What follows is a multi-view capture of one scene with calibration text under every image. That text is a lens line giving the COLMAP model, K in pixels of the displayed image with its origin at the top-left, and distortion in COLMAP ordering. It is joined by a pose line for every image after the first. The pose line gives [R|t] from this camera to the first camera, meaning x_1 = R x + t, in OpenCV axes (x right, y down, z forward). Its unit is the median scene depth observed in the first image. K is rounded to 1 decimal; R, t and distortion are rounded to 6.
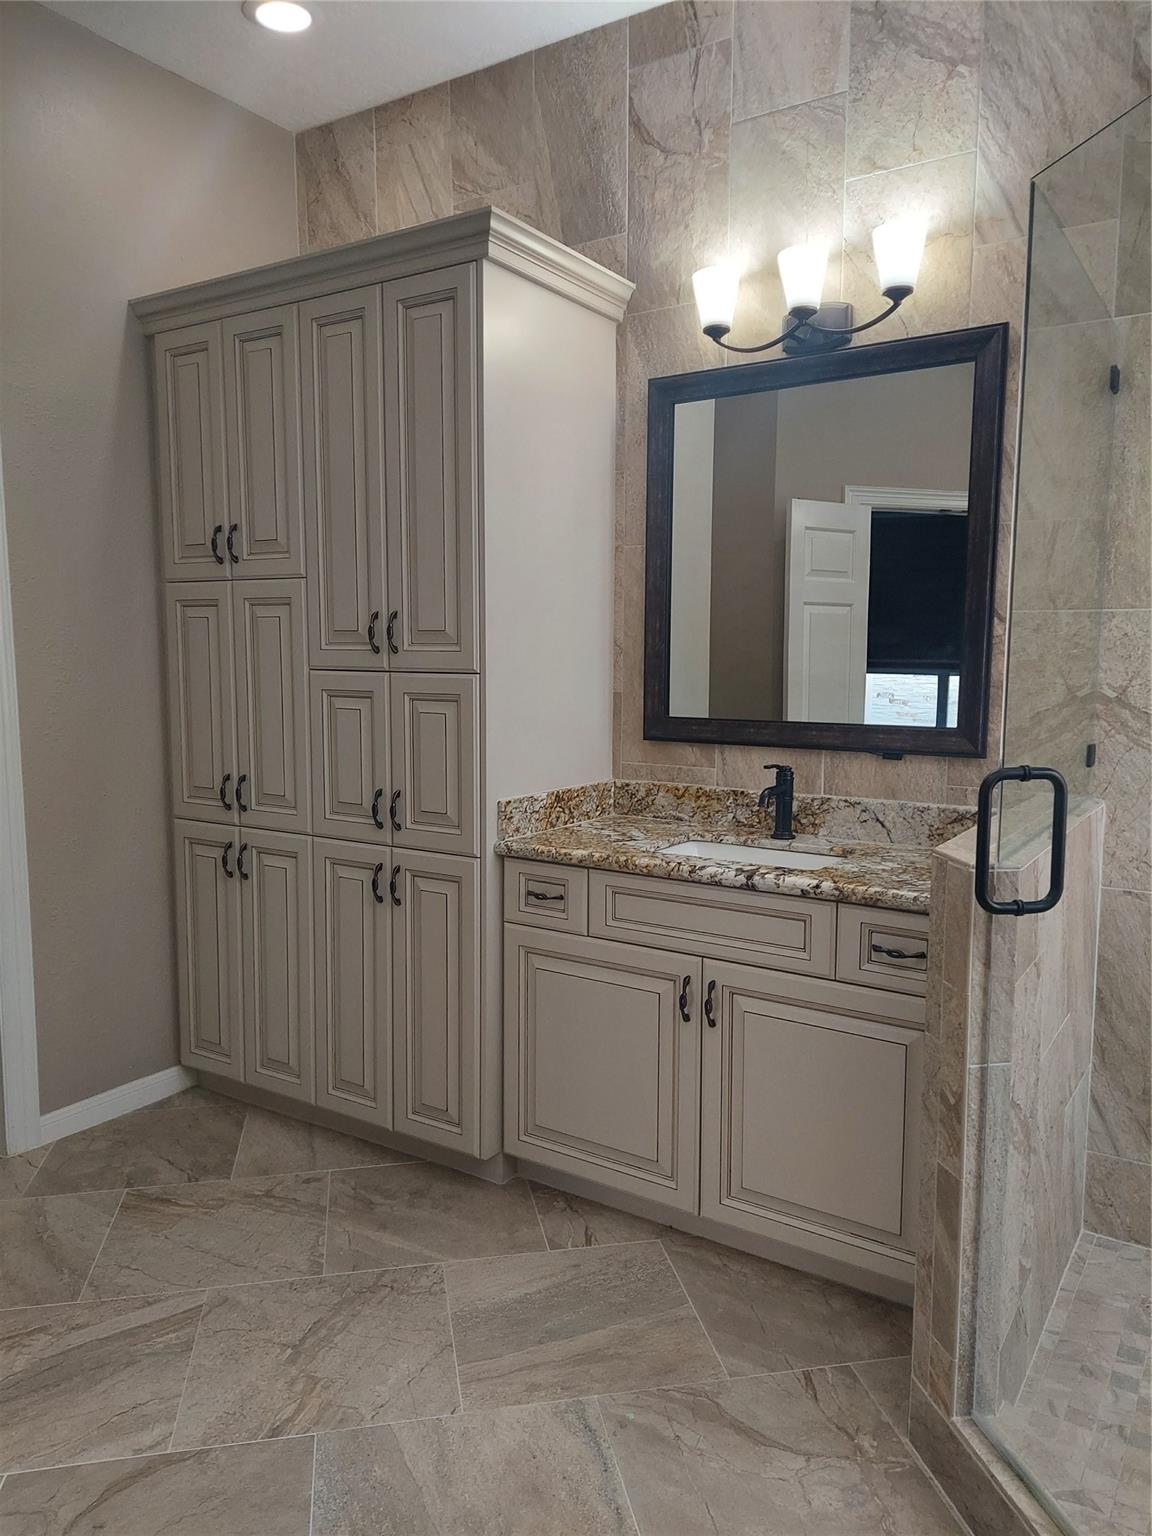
lens RADIAL K [[1108.4, 0, 565.6], [0, 1108.4, 780.9], [0, 0, 1]] dist [0.070602, -0.065261]
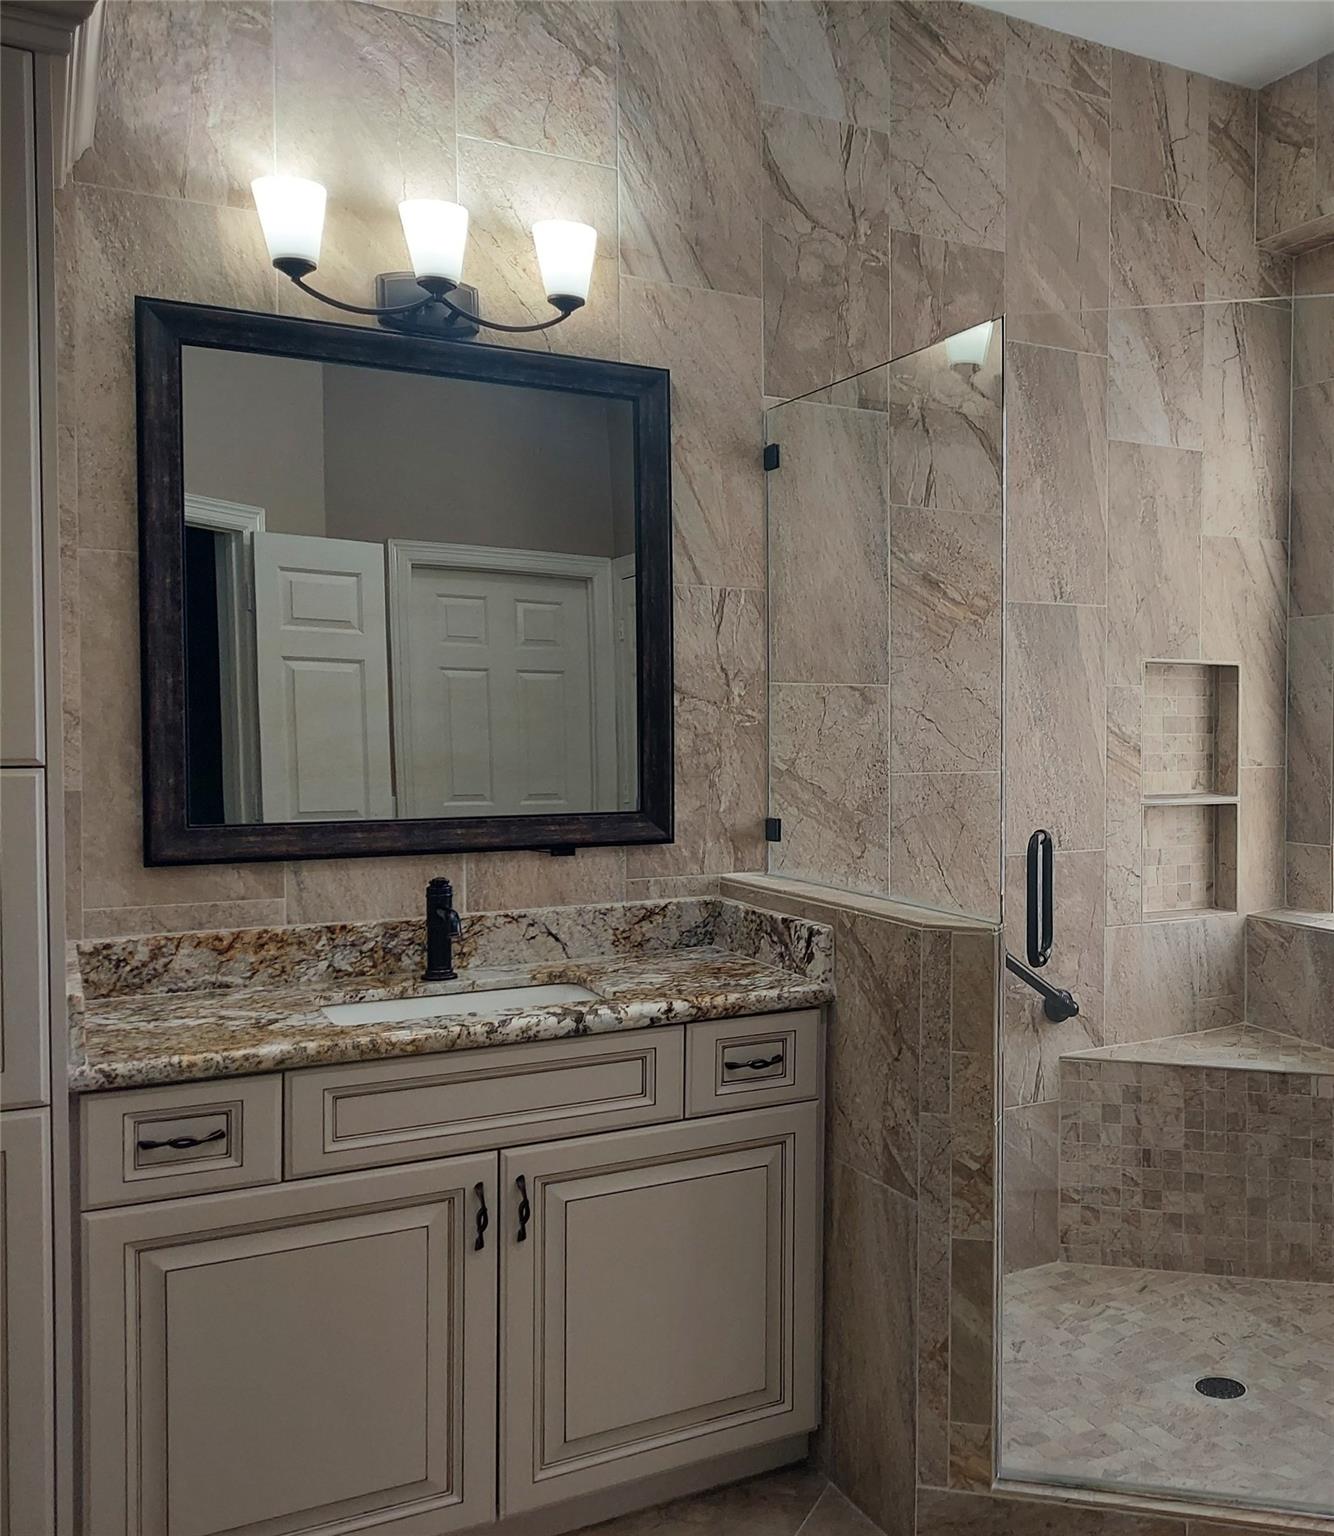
lens RADIAL K [[1539.6, 0, 957.6], [0, 1539.6, 783.4], [0, 0, 1]] dist [0.048868, 0.000000]
pose [[0.396988, -0.035800, 0.917125, -0.587959], [0.106695, 0.994264, -0.007372, -0.030930], [-0.911601, 0.100779, 0.398530, 0.268187]]
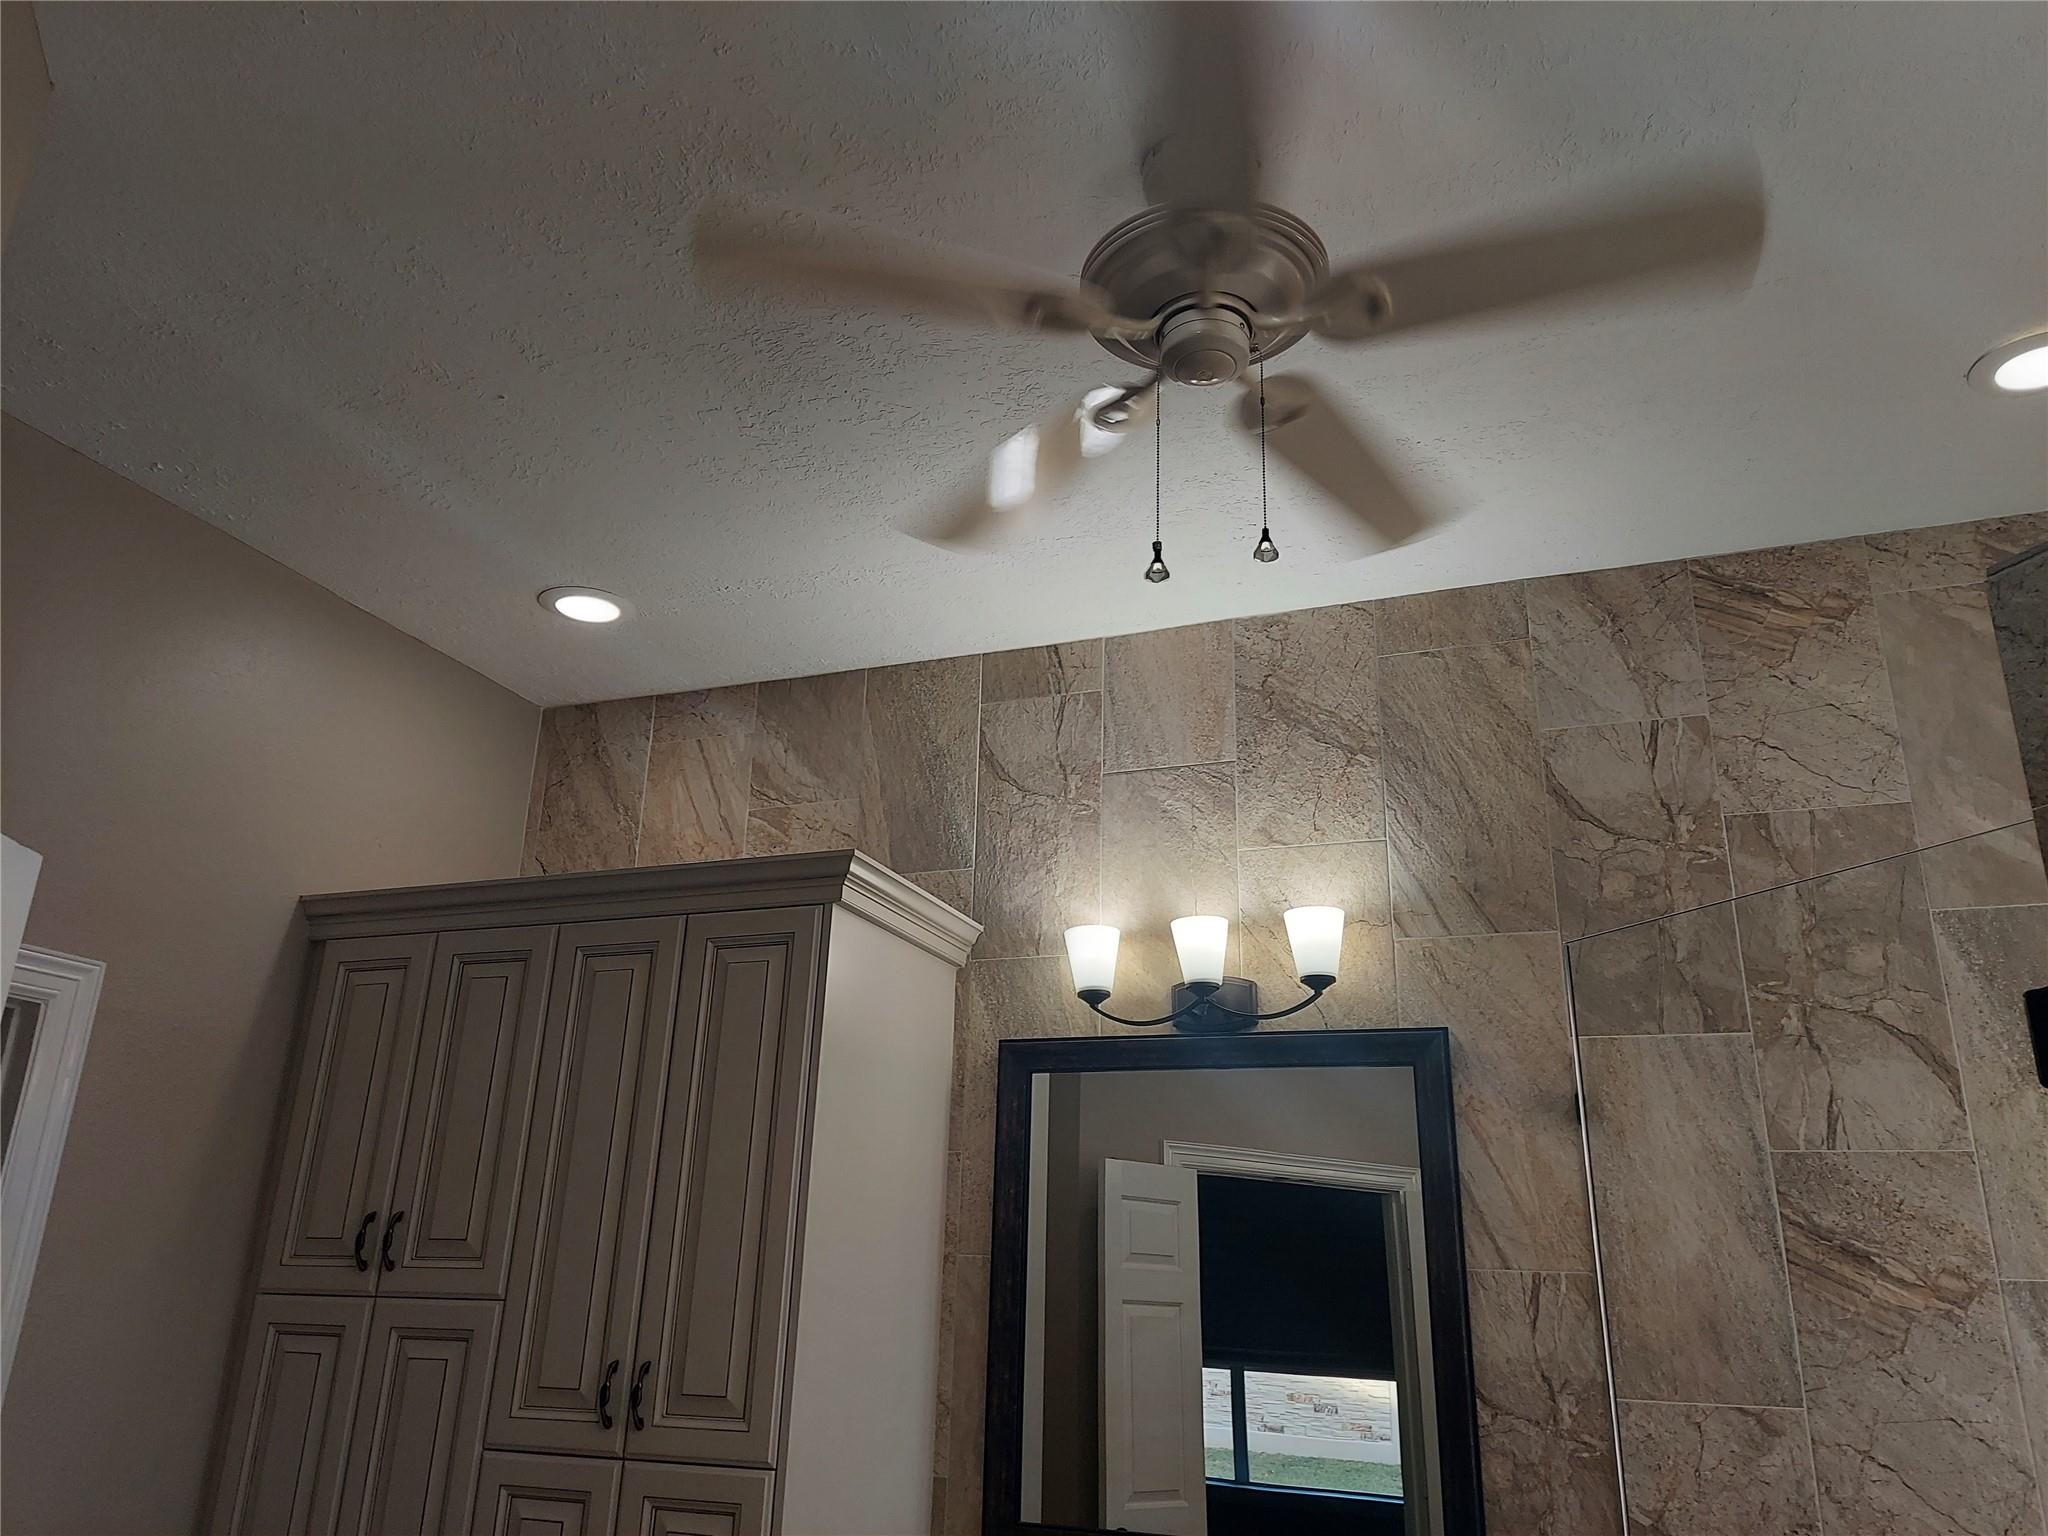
lens RADIAL K [[1477.8, 0, 1028.5], [0, 1477.8, 764.9], [0, 0, 1]] dist [0.070602, -0.065261]
pose [[0.974788, 0.095201, 0.201804, -0.142539], [0.004309, 0.896213, -0.443604, -0.071634], [-0.223091, 0.433289, 0.873207, -0.005958]]
